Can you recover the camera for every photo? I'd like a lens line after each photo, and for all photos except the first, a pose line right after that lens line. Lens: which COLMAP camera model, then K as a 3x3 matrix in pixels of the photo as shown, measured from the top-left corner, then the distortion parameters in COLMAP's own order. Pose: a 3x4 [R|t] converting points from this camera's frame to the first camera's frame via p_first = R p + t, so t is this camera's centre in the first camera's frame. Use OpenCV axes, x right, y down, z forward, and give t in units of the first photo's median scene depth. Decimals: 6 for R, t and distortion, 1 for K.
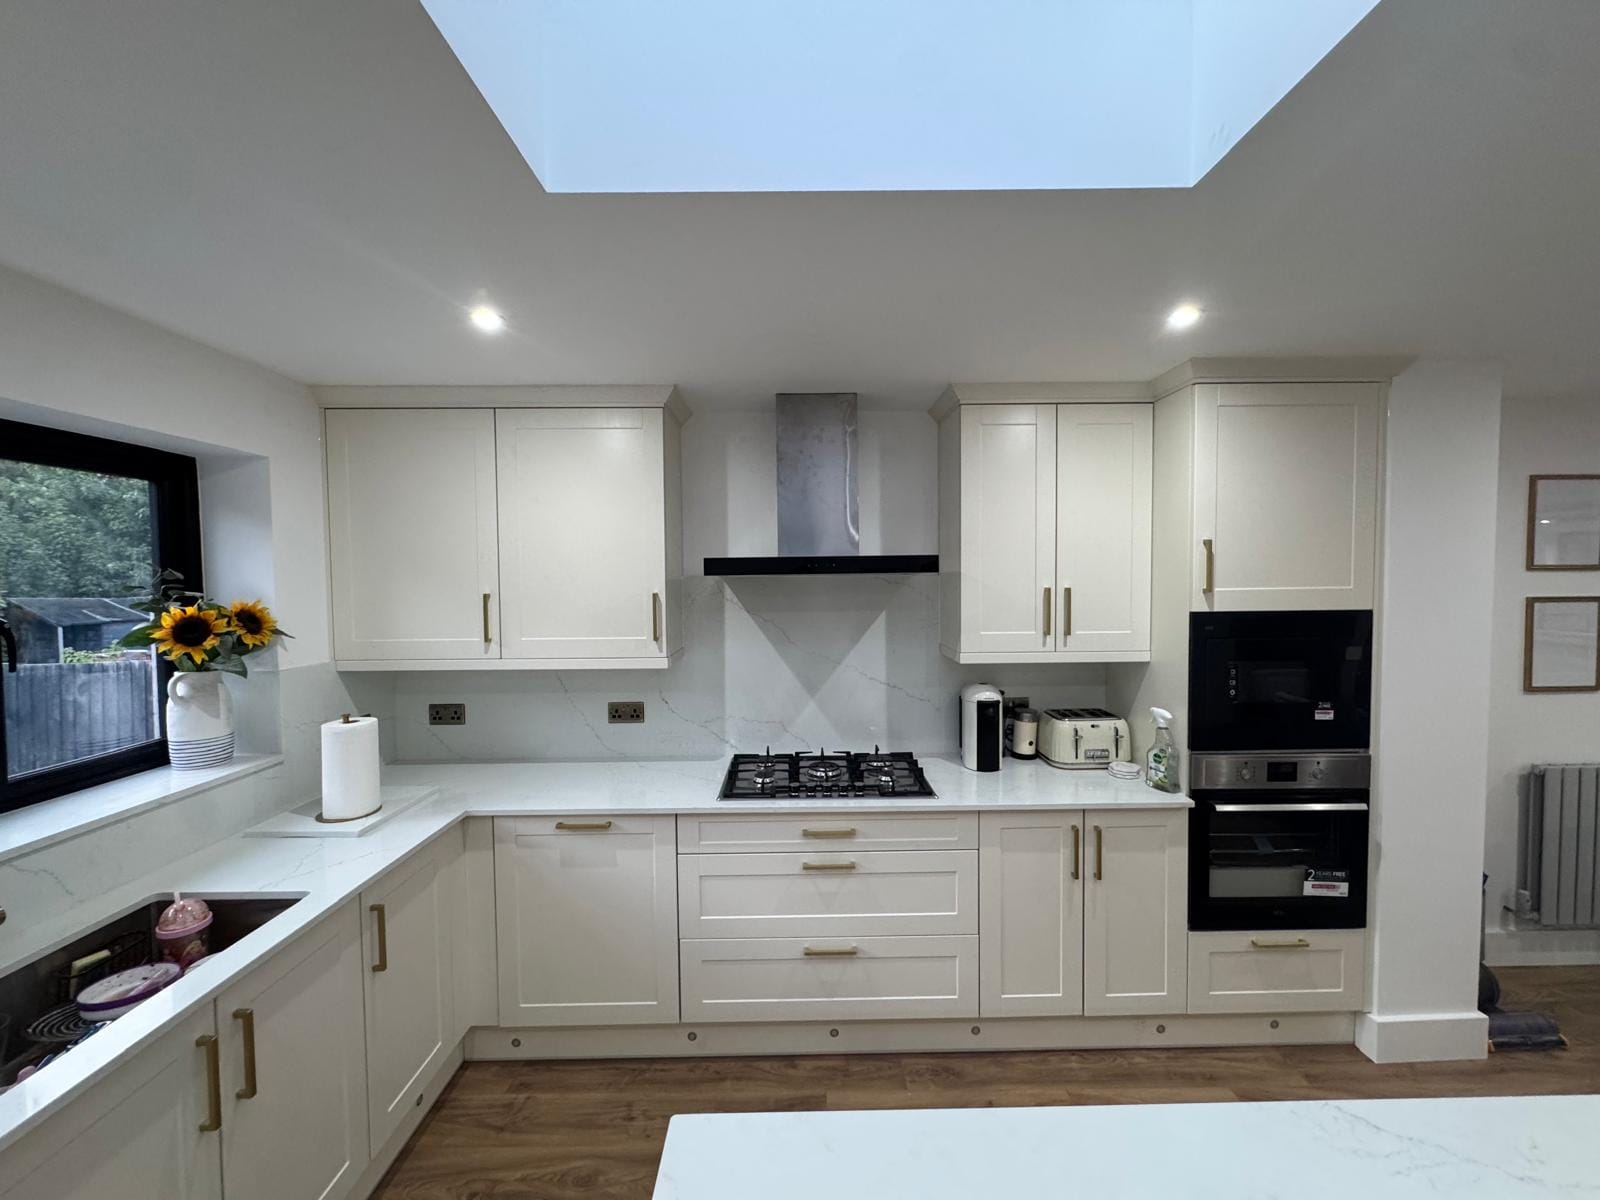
lens RADIAL K [[643.0, 0, 802.8], [0, 643.0, 599.6], [0, 0, 1]] dist [0.000132, 0.000087]
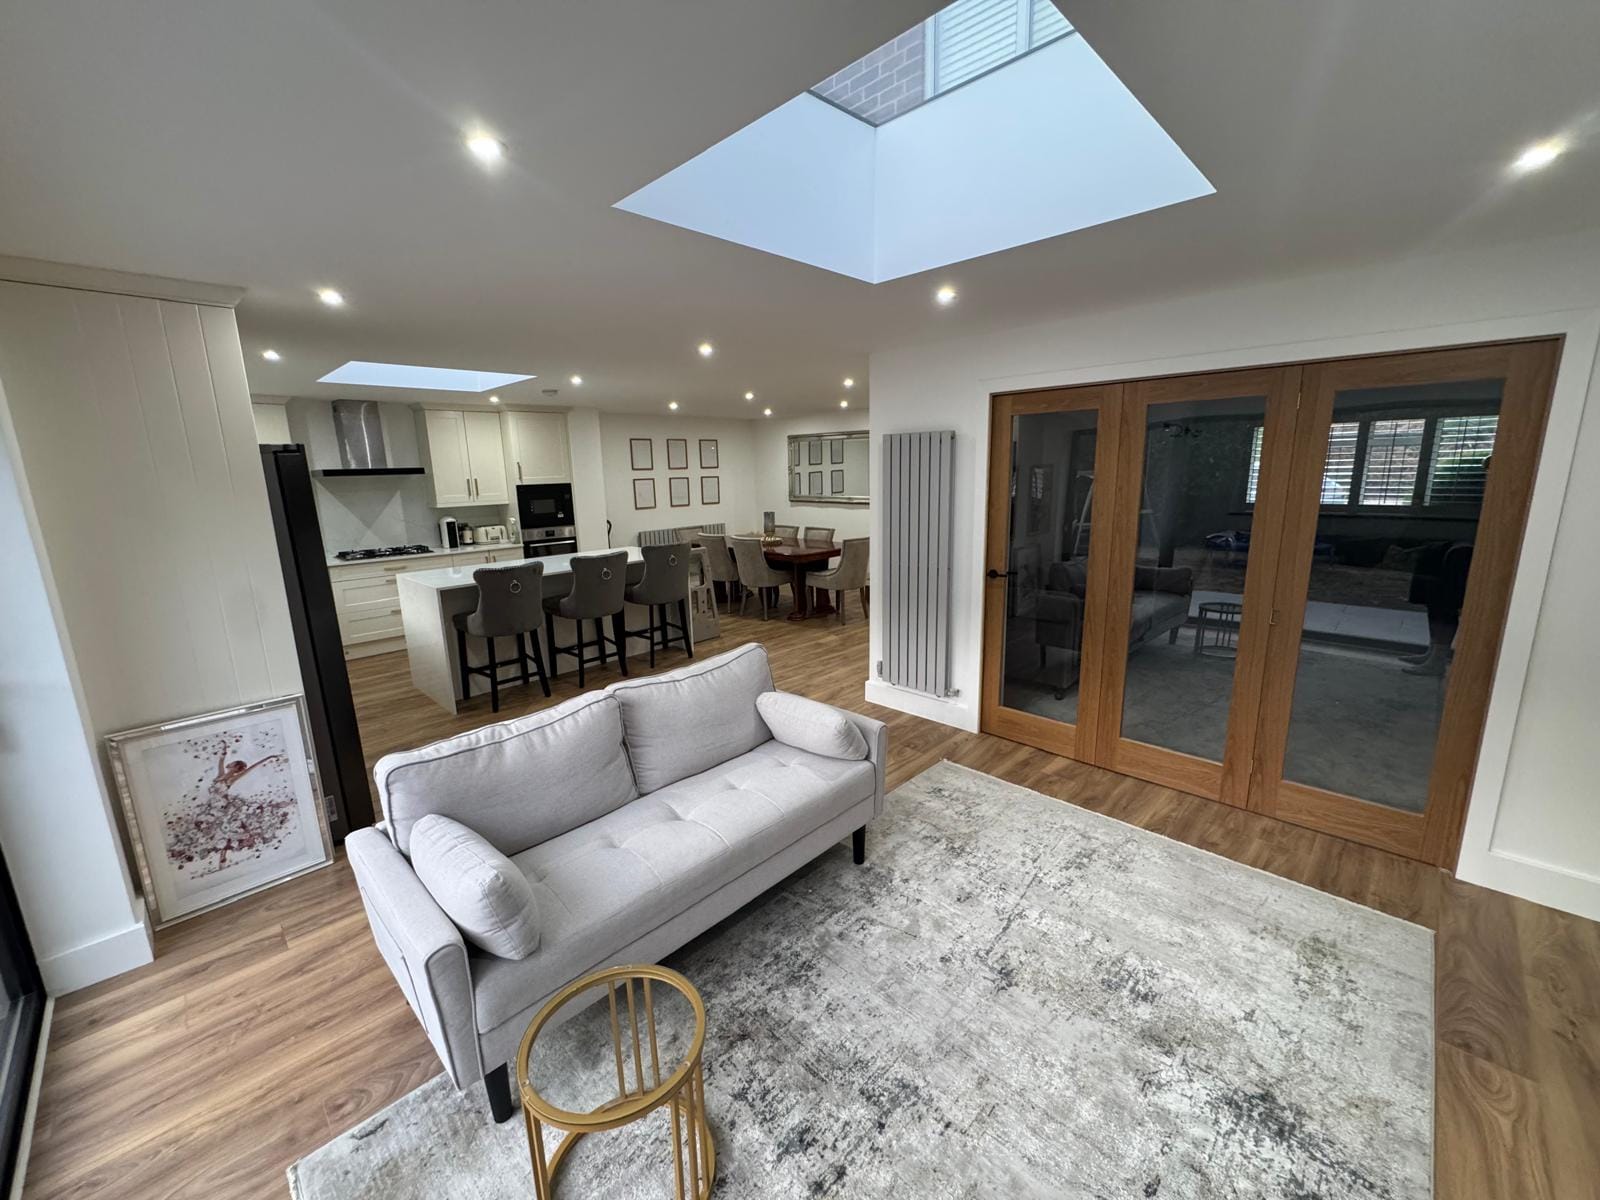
lens RADIAL K [[643.0, 0, 802.8], [0, 643.0, 599.6], [0, 0, 1]] dist [0.000132, 0.000087]
pose [[0.705079, -0.150989, 0.692868, -0.663194], [0.044582, 0.984575, 0.169190, 0.098799], [-0.707726, -0.088402, 0.700934, -2.213933]]
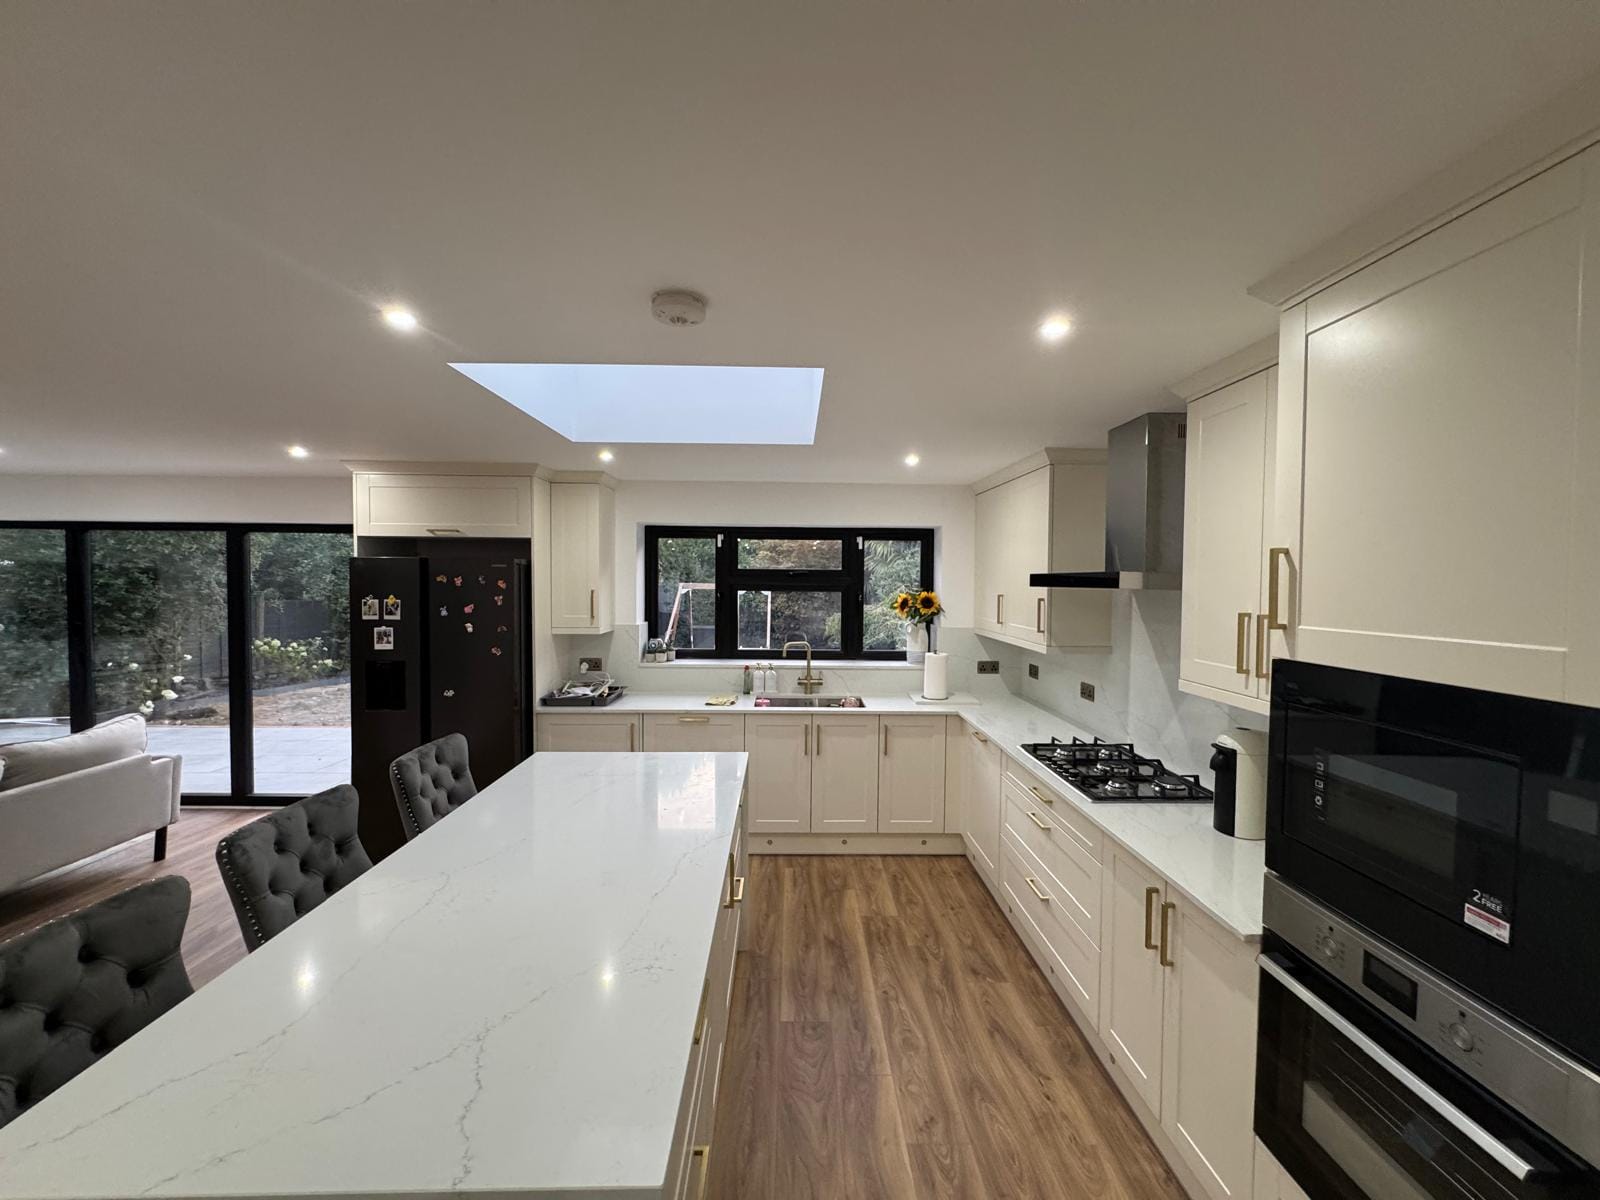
lens RADIAL K [[643.0, 0, 802.8], [0, 643.0, 599.6], [0, 0, 1]] dist [0.000132, 0.000087]
pose [[0.014339, 0.043471, -0.998952, 1.226700], [-0.046434, 0.998006, 0.042763, -0.046039], [0.998818, 0.045772, 0.016329, 0.487719]]
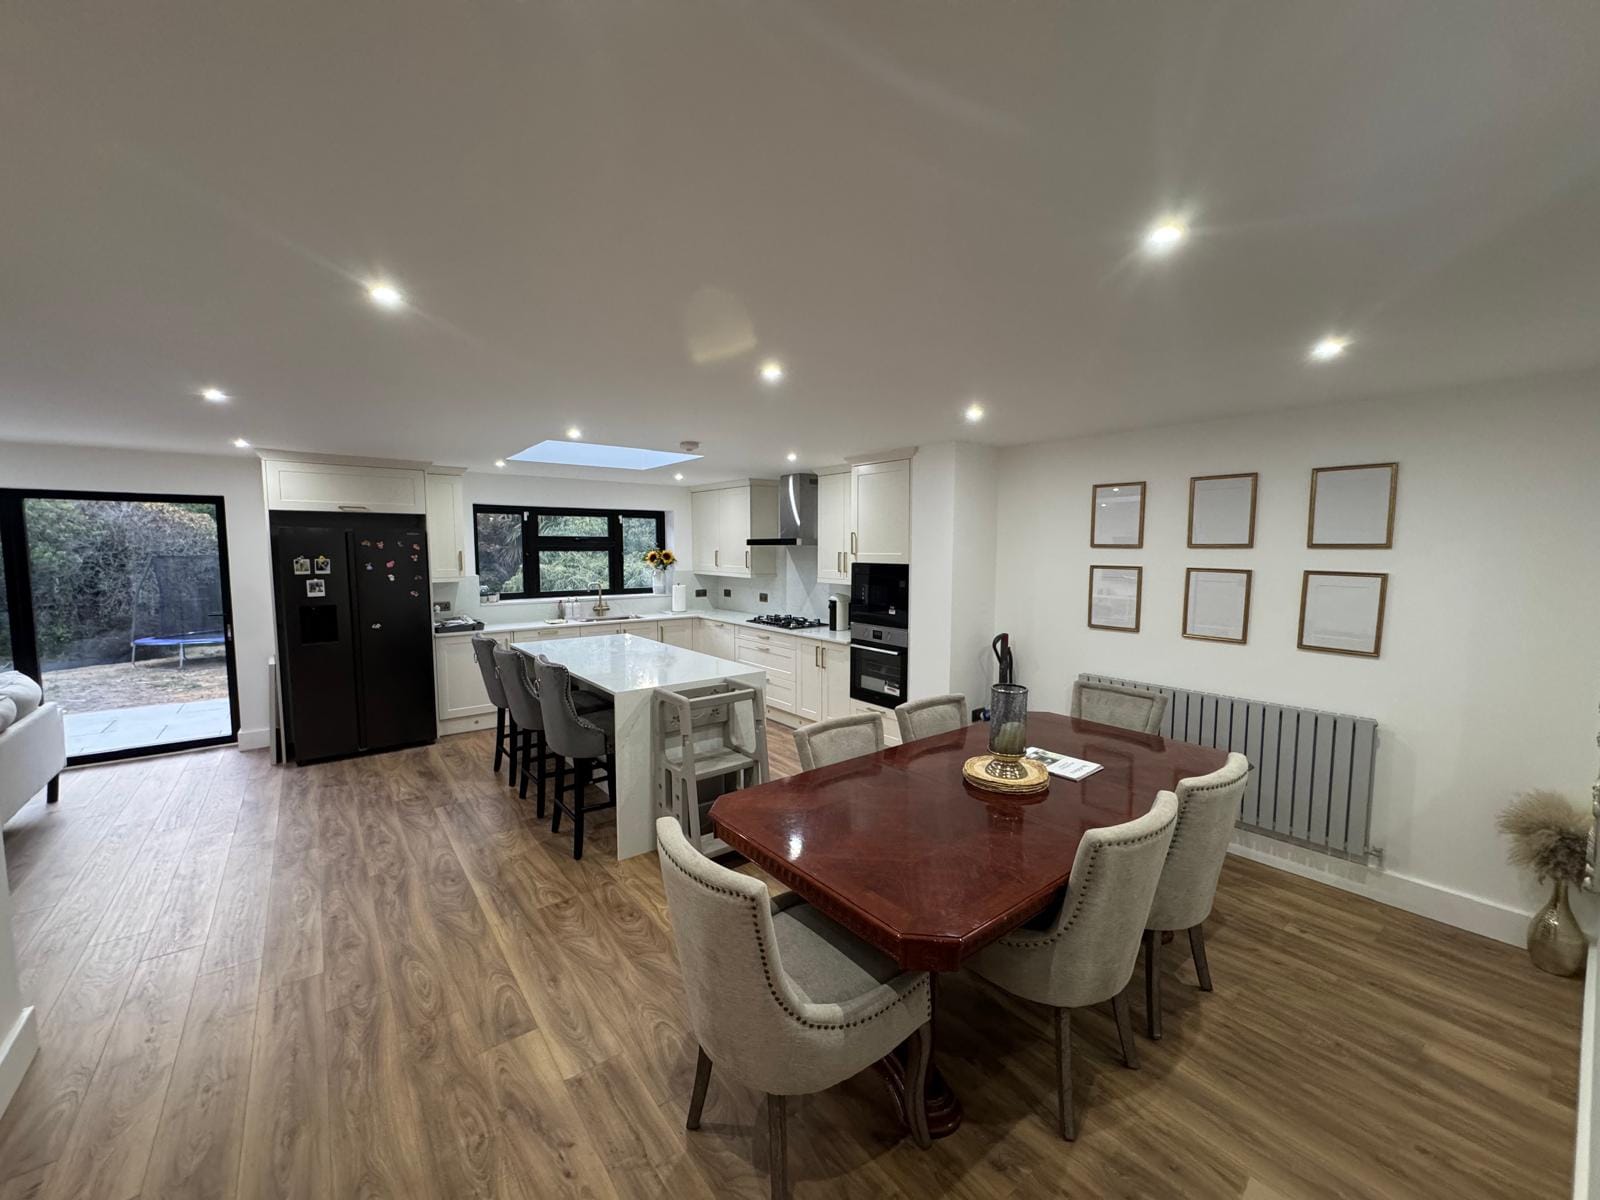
lens RADIAL K [[643.8, 0, 800.0], [0, 643.8, 600.0], [0, 0, 1]] dist [0.011741, -0.000024]
pose [[0.605447, 0.077886, -0.792065, 2.321444], [-0.037660, 0.996889, 0.069240, -0.001852], [0.794994, -0.012092, 0.606497, -0.580139]]
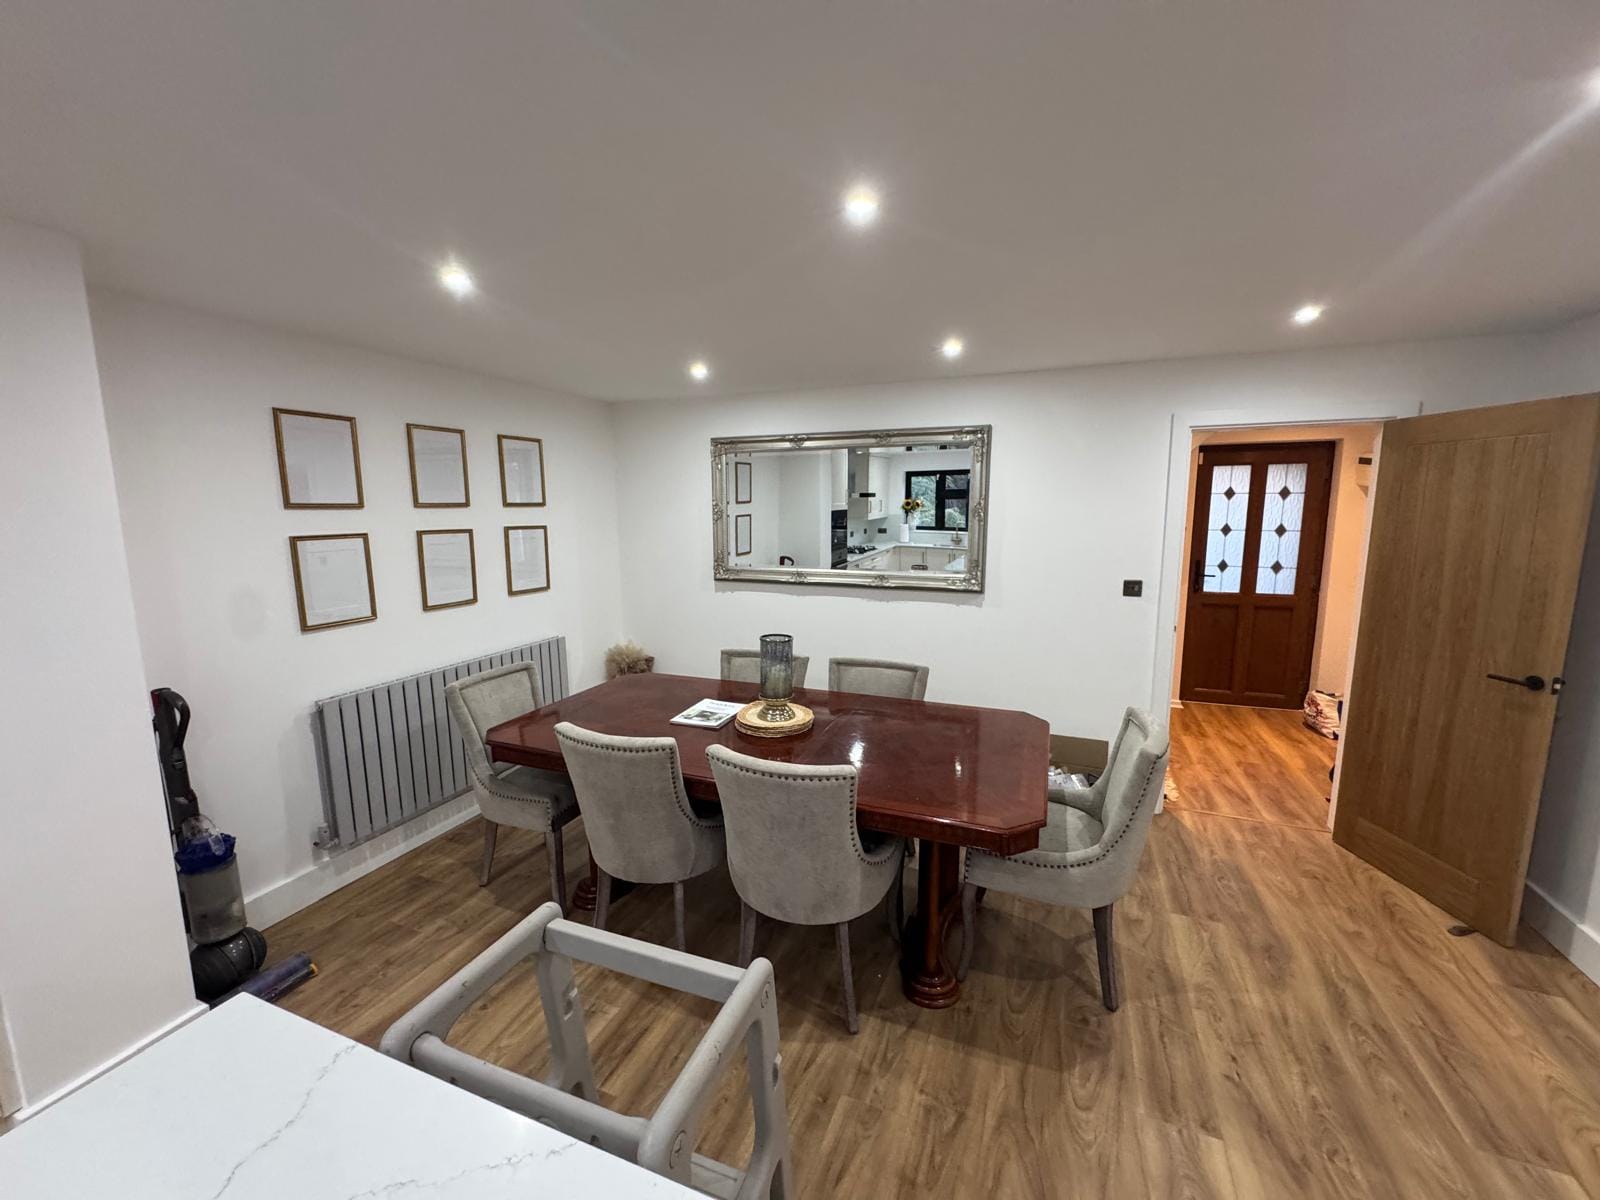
lens RADIAL K [[643.0, 0, 802.8], [0, 643.0, 599.6], [0, 0, 1]] dist [0.000132, 0.000087]
pose [[0.379750, -0.130285, 0.915869, 0.624414], [0.039502, 0.991414, 0.124653, 0.000805], [-0.924246, -0.011158, 0.381636, -0.115035]]
